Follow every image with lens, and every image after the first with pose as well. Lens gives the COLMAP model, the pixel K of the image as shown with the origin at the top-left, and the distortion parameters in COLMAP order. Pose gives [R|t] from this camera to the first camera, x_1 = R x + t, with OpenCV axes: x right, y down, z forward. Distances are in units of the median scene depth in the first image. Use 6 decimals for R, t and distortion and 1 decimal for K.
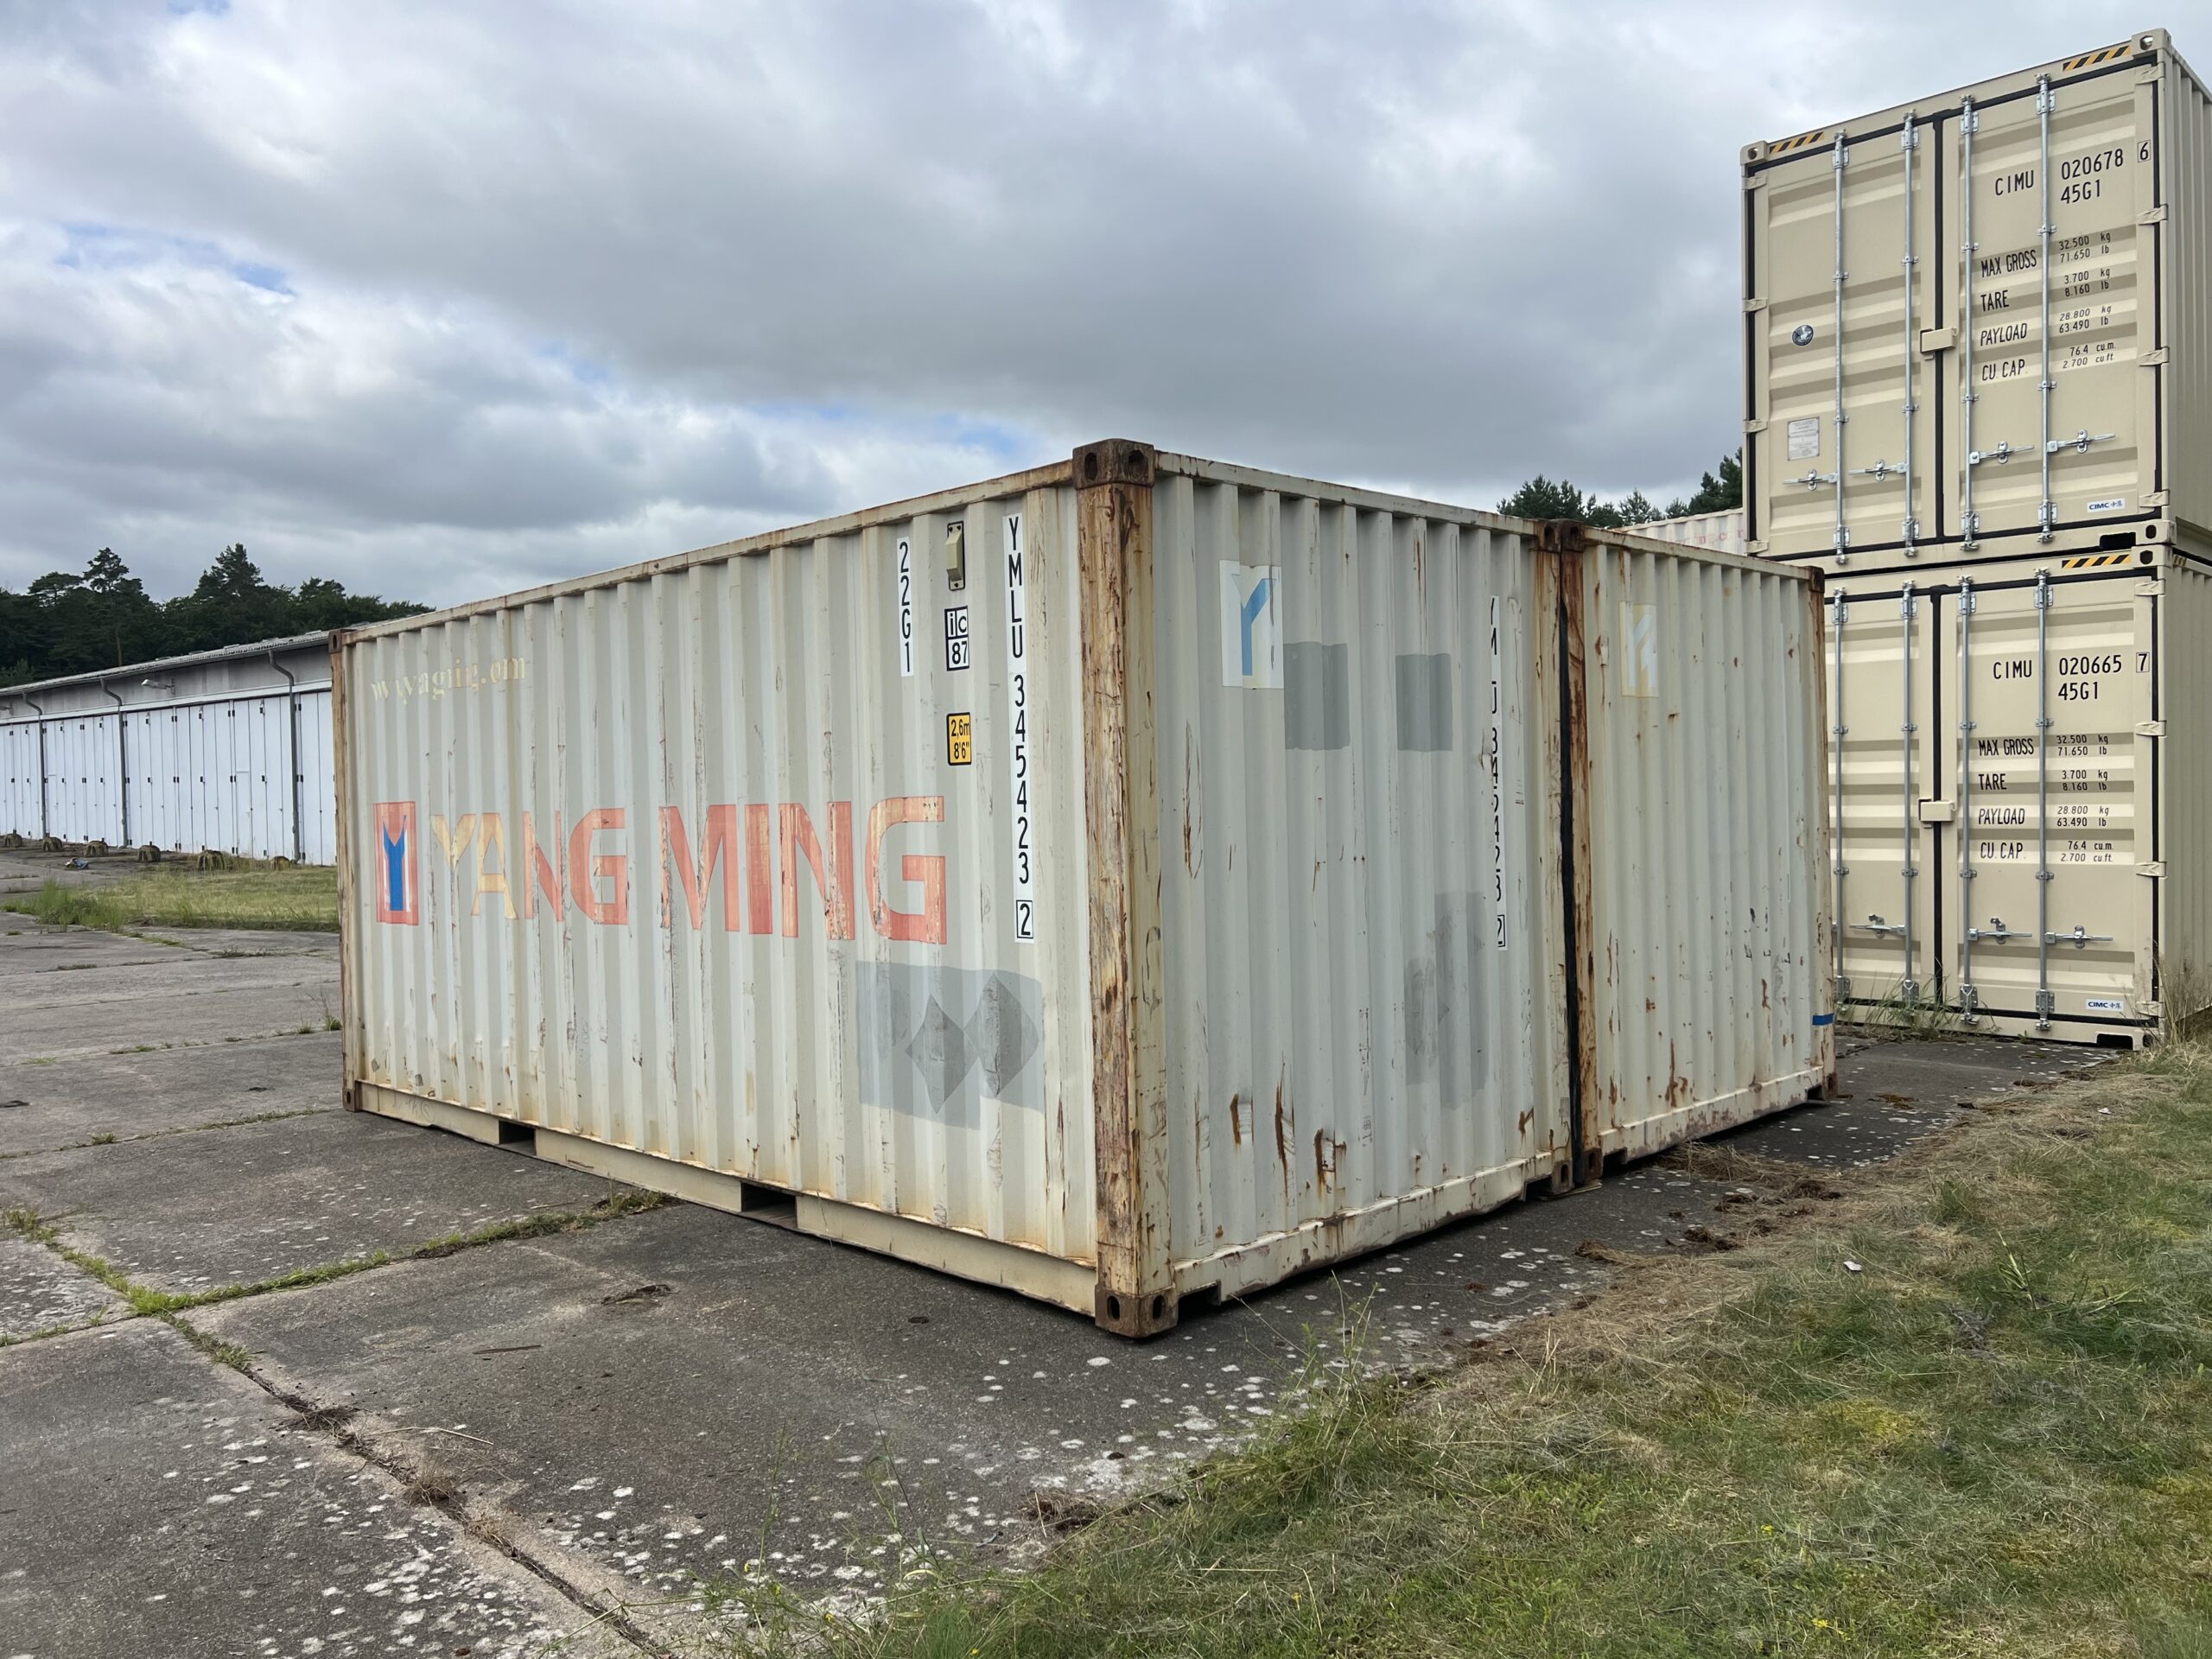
lens RADIAL K [[1675.3, 0, 1114.5], [0, 1675.3, 823.9], [0, 0, 1]] dist [0.037623, -0.042387]
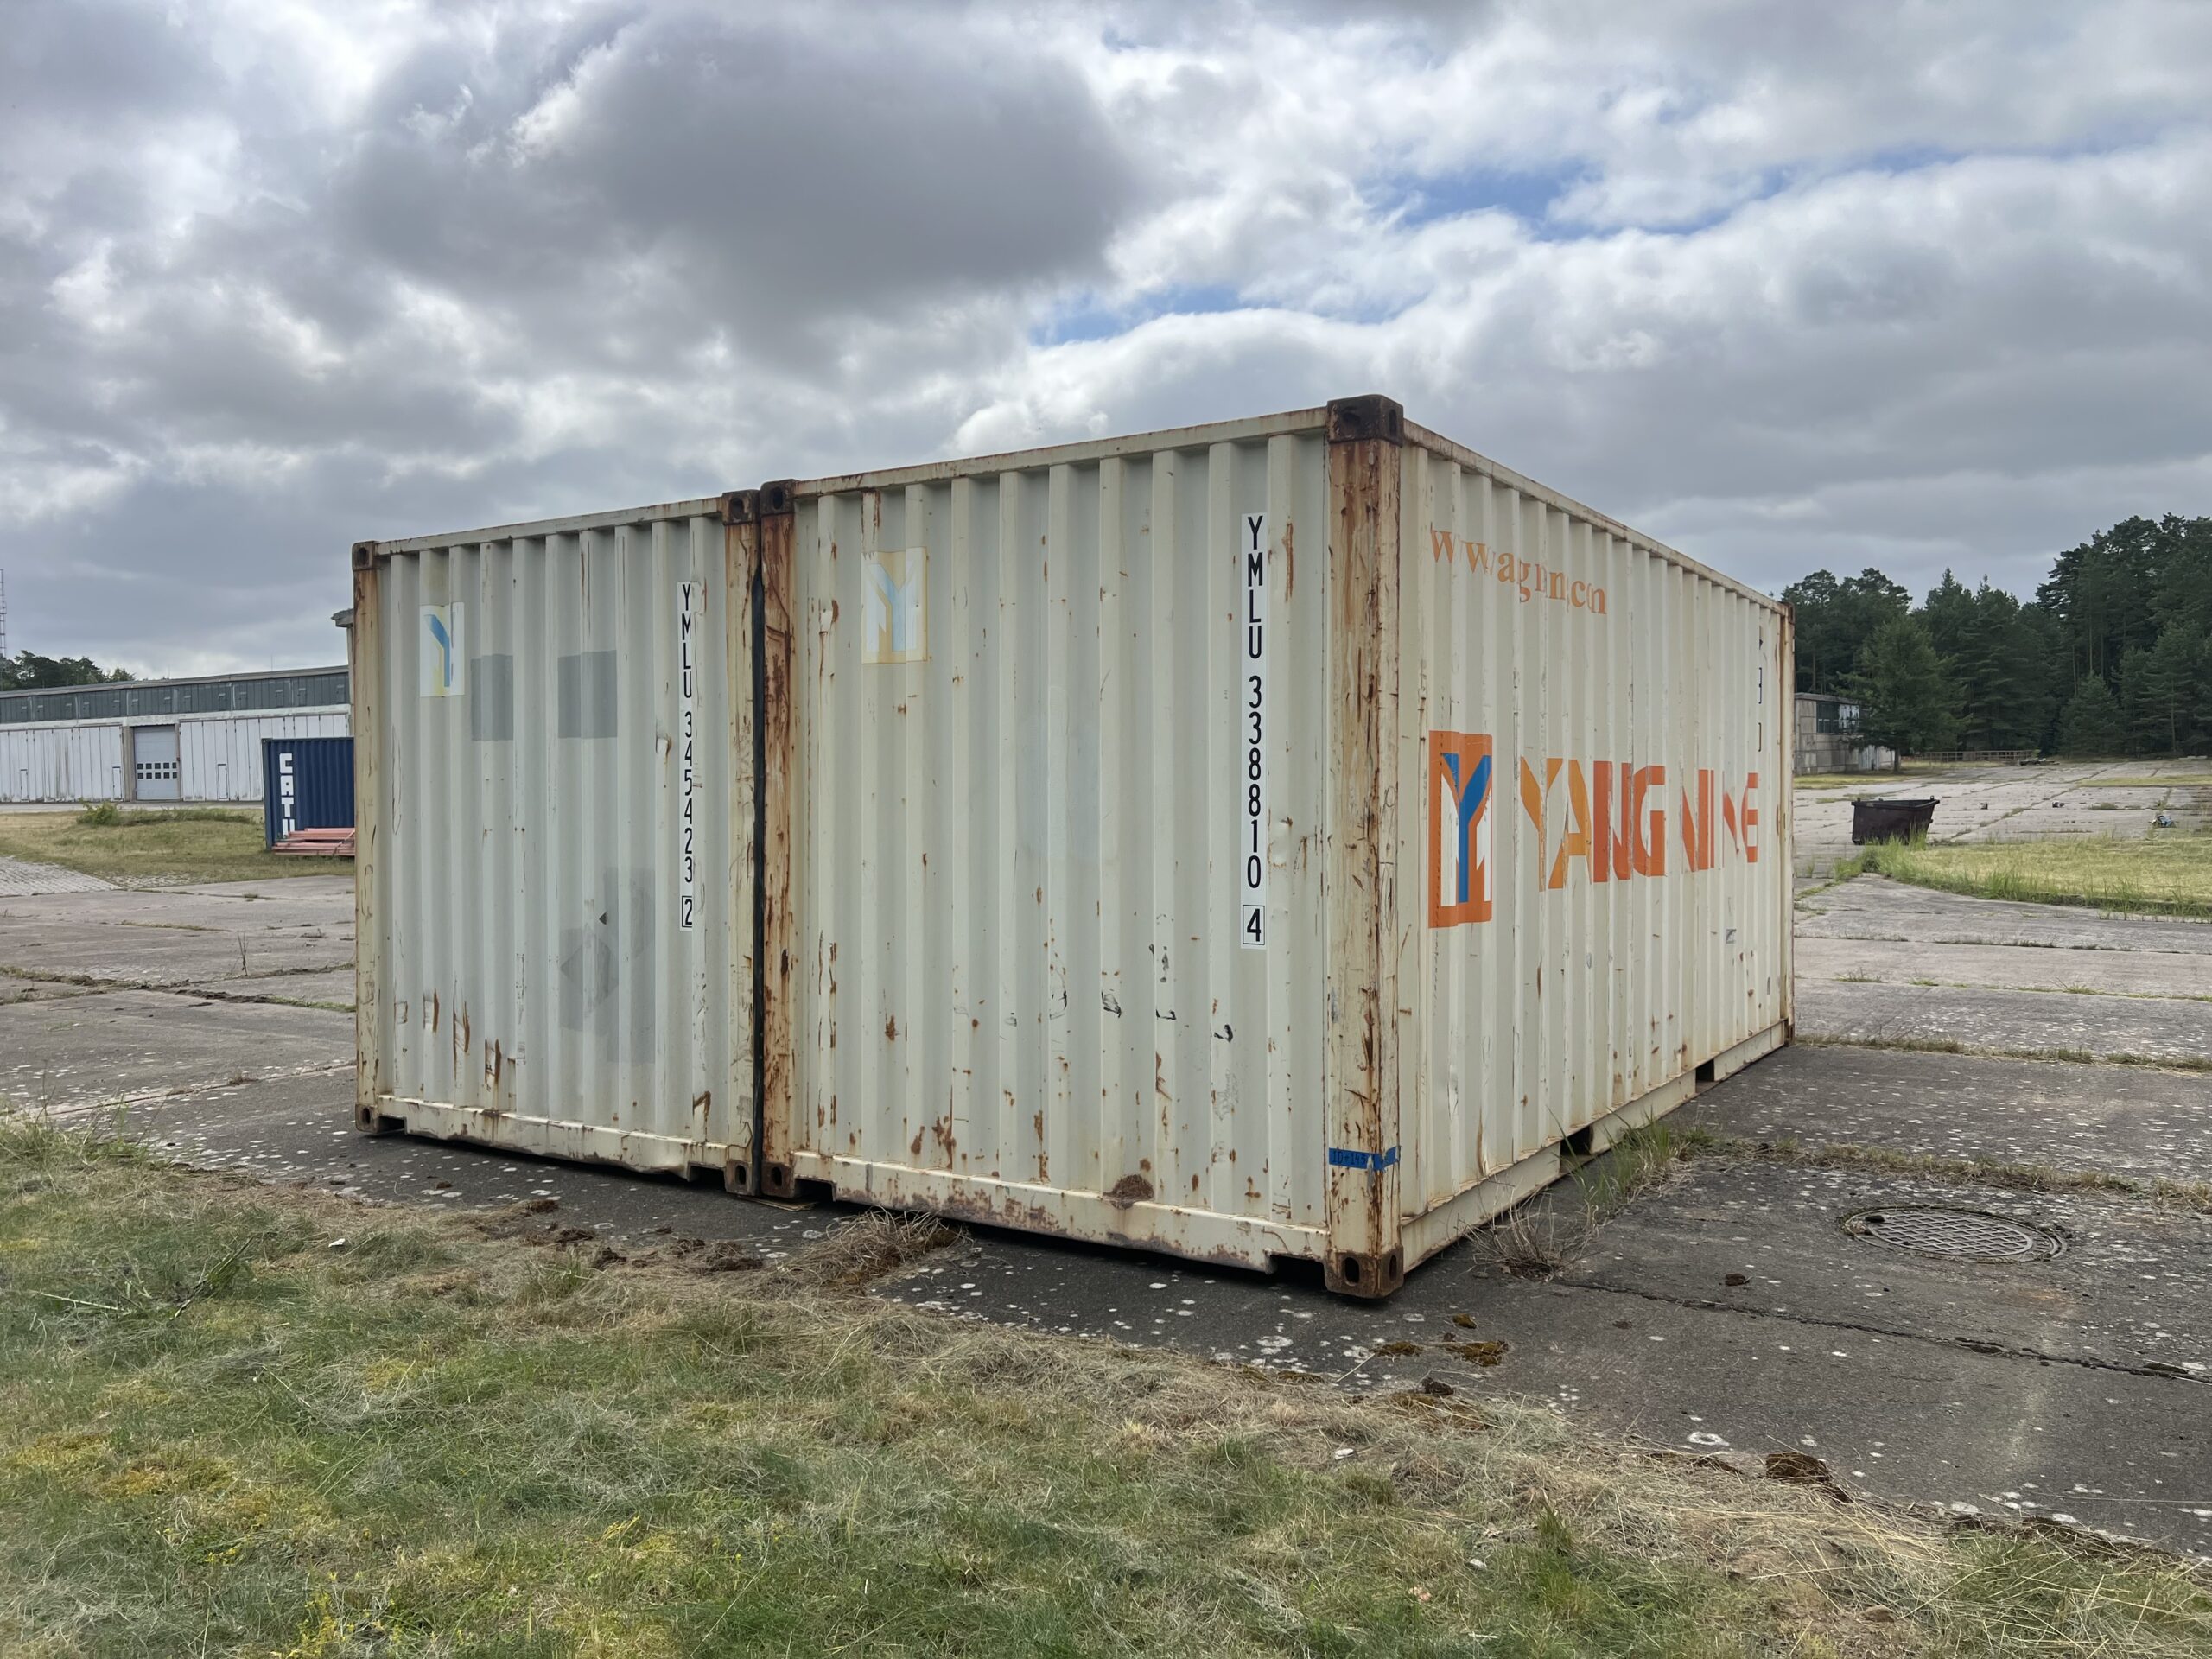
lens RADIAL K [[1675.3, 0, 1160.2], [0, 1675.3, 891.5], [0, 0, 1]] dist [0.037623, -0.042387]
pose [[0.232070, 0.046681, -0.971578, 1.253647], [-0.038129, 0.998517, 0.038868, 0.000877], [0.971951, 0.028025, 0.233506, 1.013104]]
